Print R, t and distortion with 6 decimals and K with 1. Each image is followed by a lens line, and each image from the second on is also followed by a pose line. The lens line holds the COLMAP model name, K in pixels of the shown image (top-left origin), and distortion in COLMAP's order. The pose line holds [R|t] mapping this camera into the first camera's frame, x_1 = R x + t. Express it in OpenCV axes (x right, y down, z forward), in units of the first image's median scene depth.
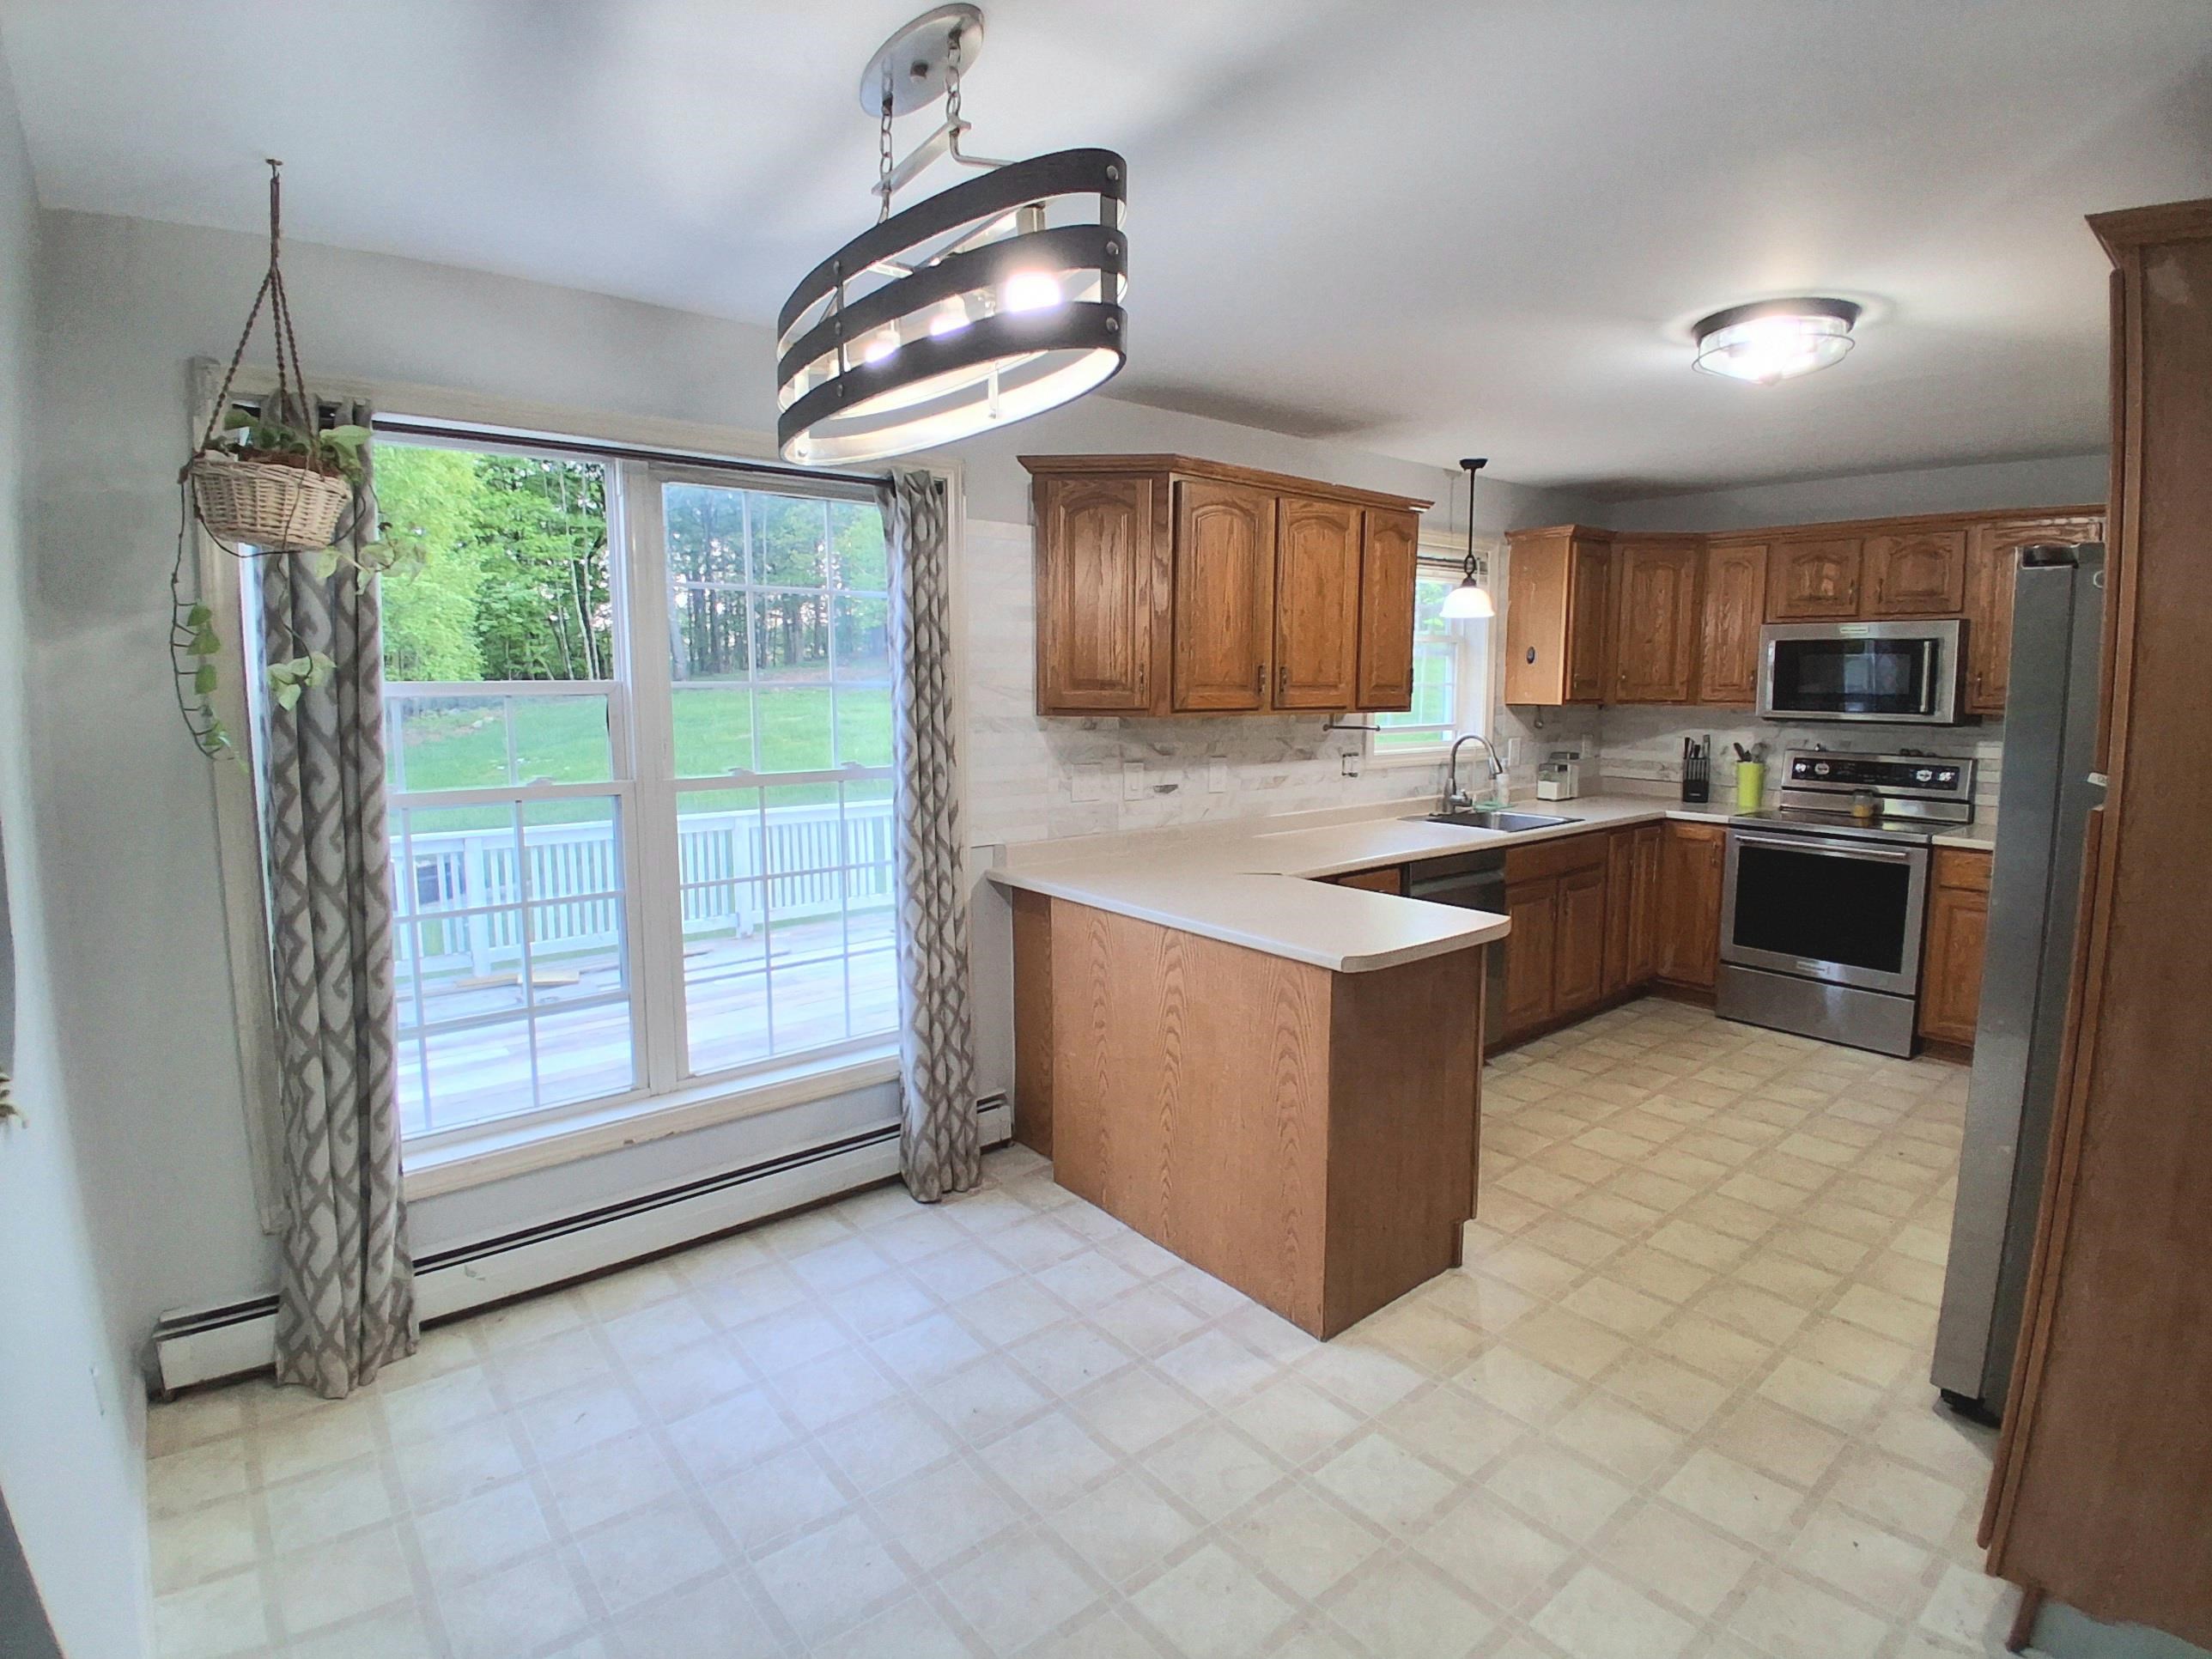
lens RADIAL K [[1096.0, 0, 1108.7], [0, 1096.0, 791.3], [0, 0, 1]] dist [-0.020666, -0.017904]
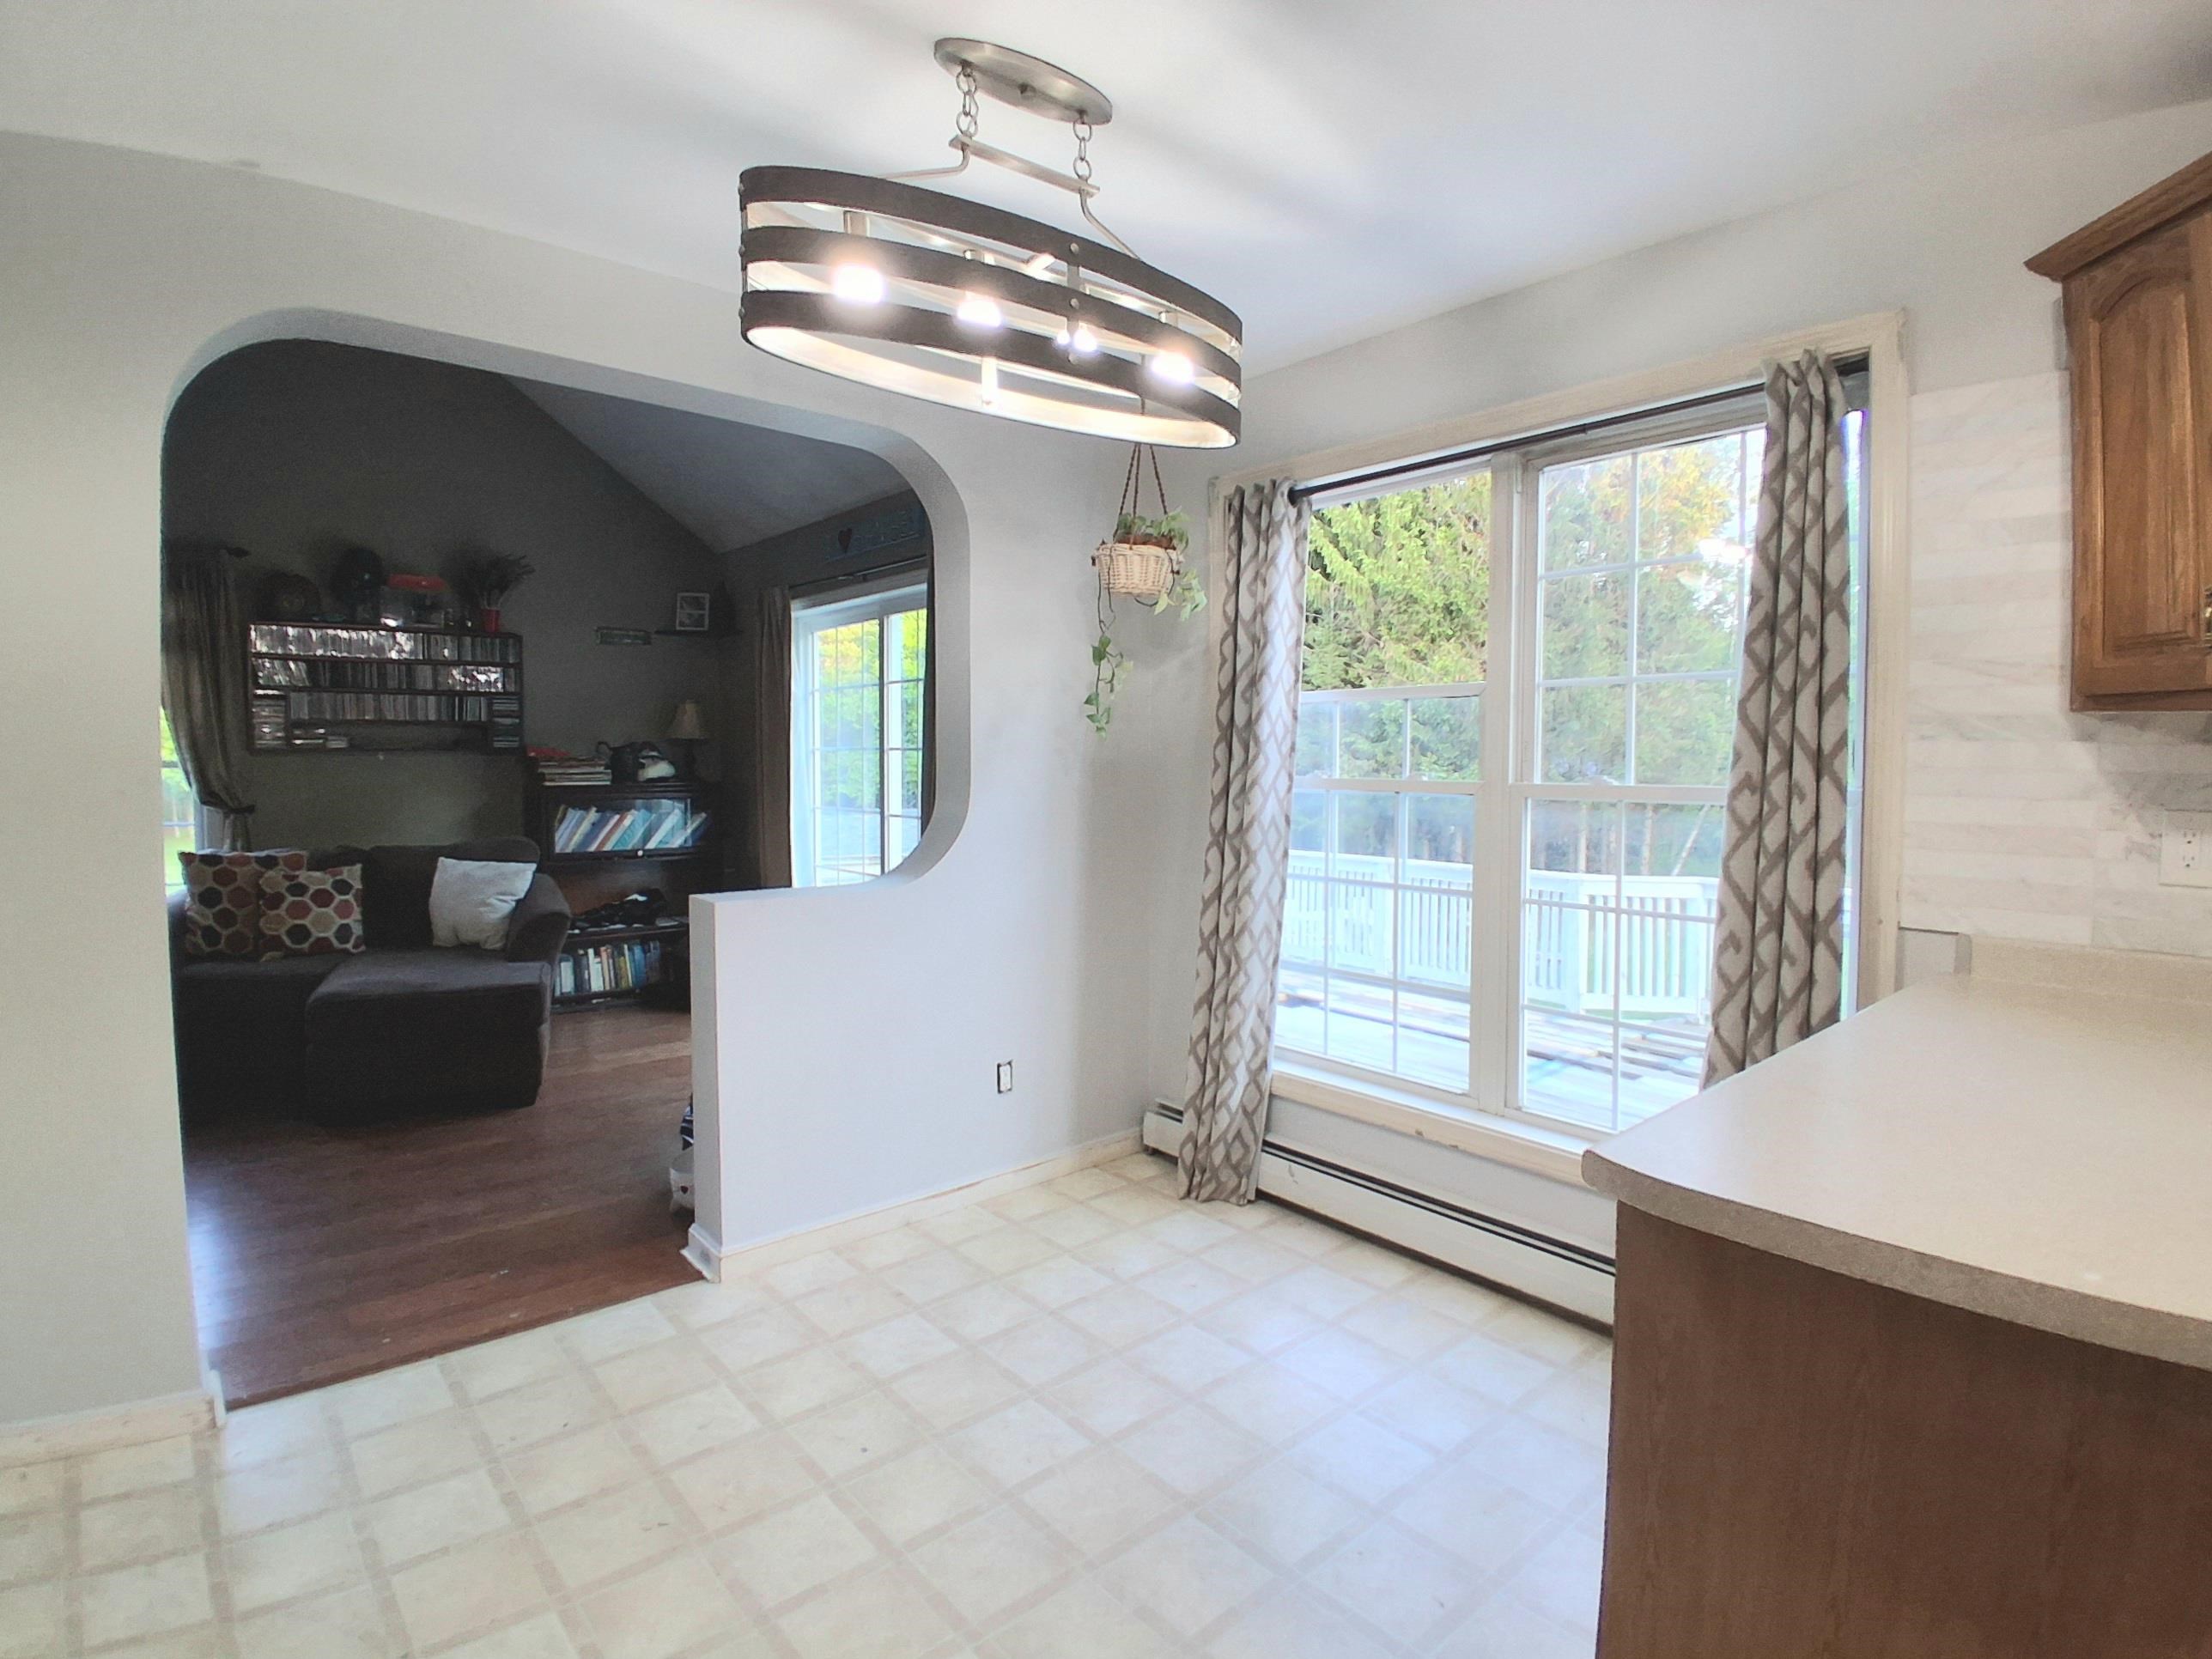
lens RADIAL K [[1096.0, 0, 1083.3], [0, 1096.0, 815.2], [0, 0, 1]] dist [-0.020666, -0.017904]
pose [[0.047343, 0.055348, -0.997344, 0.364320], [-0.110893, 0.992583, 0.049820, 0.008124], [0.992704, 0.108240, 0.053130, 0.404756]]
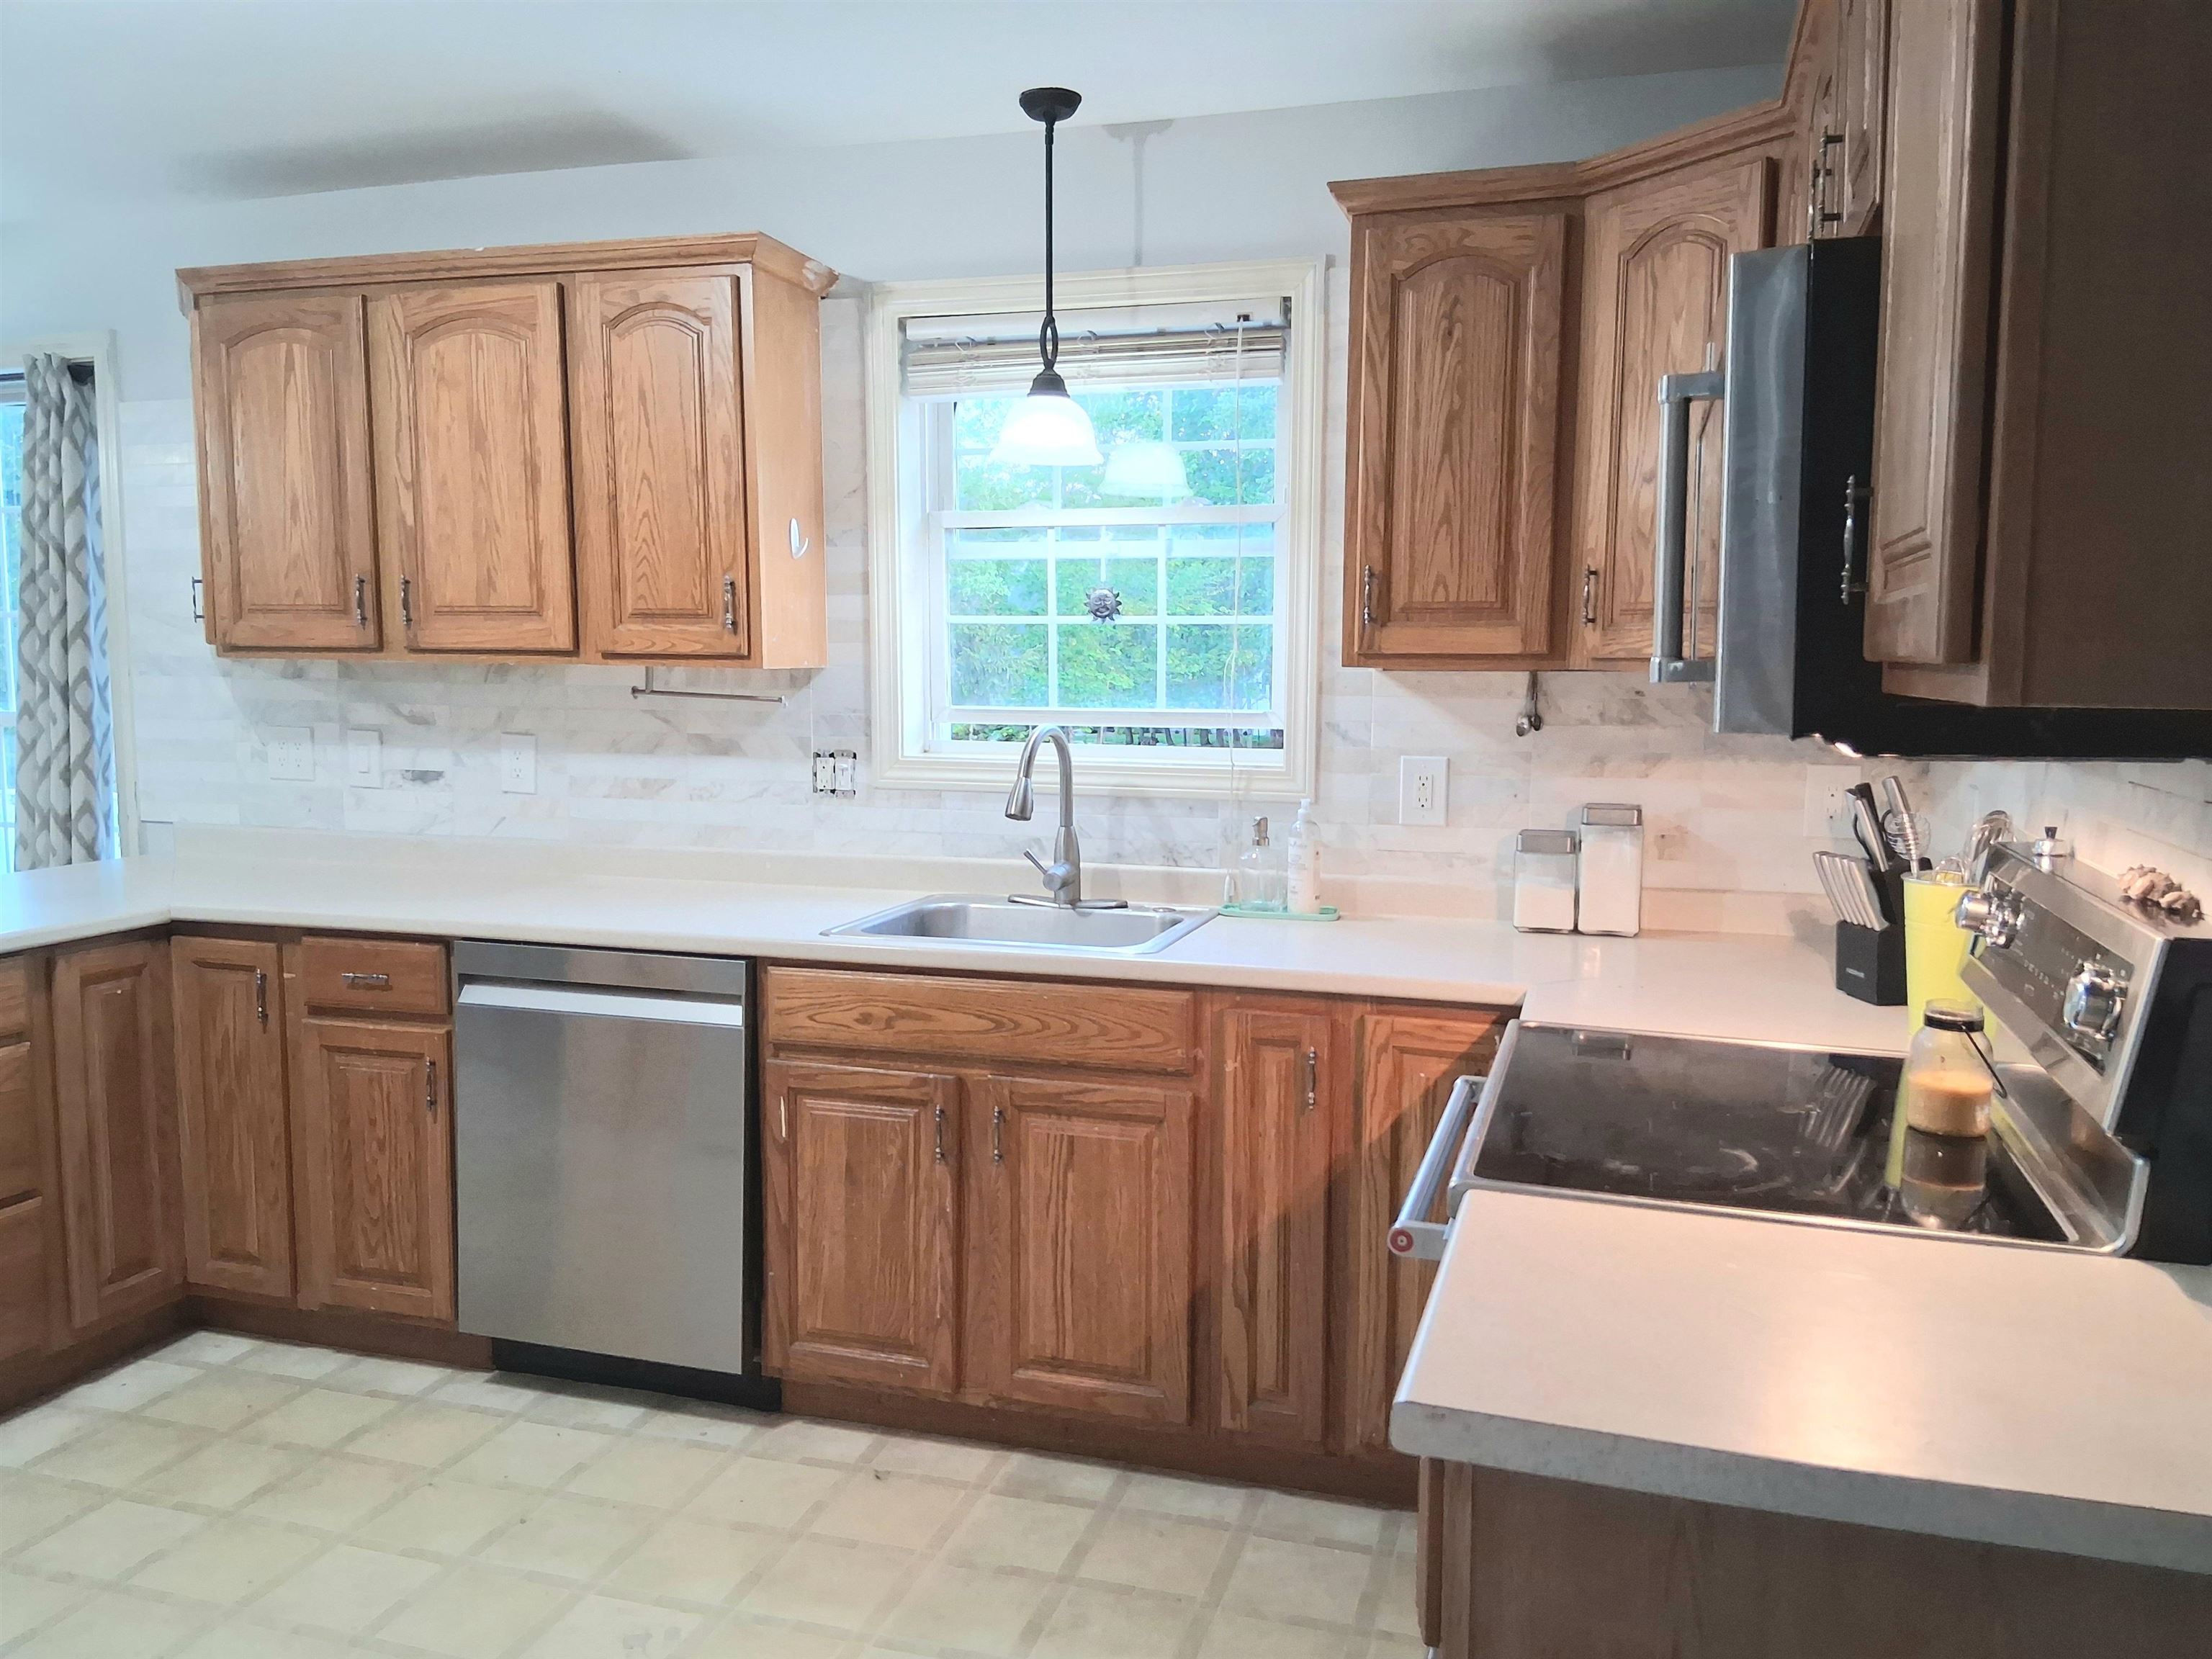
lens RADIAL K [[1659.9, 0, 1100.7], [0, 1659.9, 832.6], [0, 0, 1]] dist [0.013672, -0.011741]
pose [[0.560615, 0.092331, -0.822913, 1.001478], [-0.091595, 0.994581, 0.049192, -0.049840], [0.822995, 0.047797, 0.566034, 0.710660]]
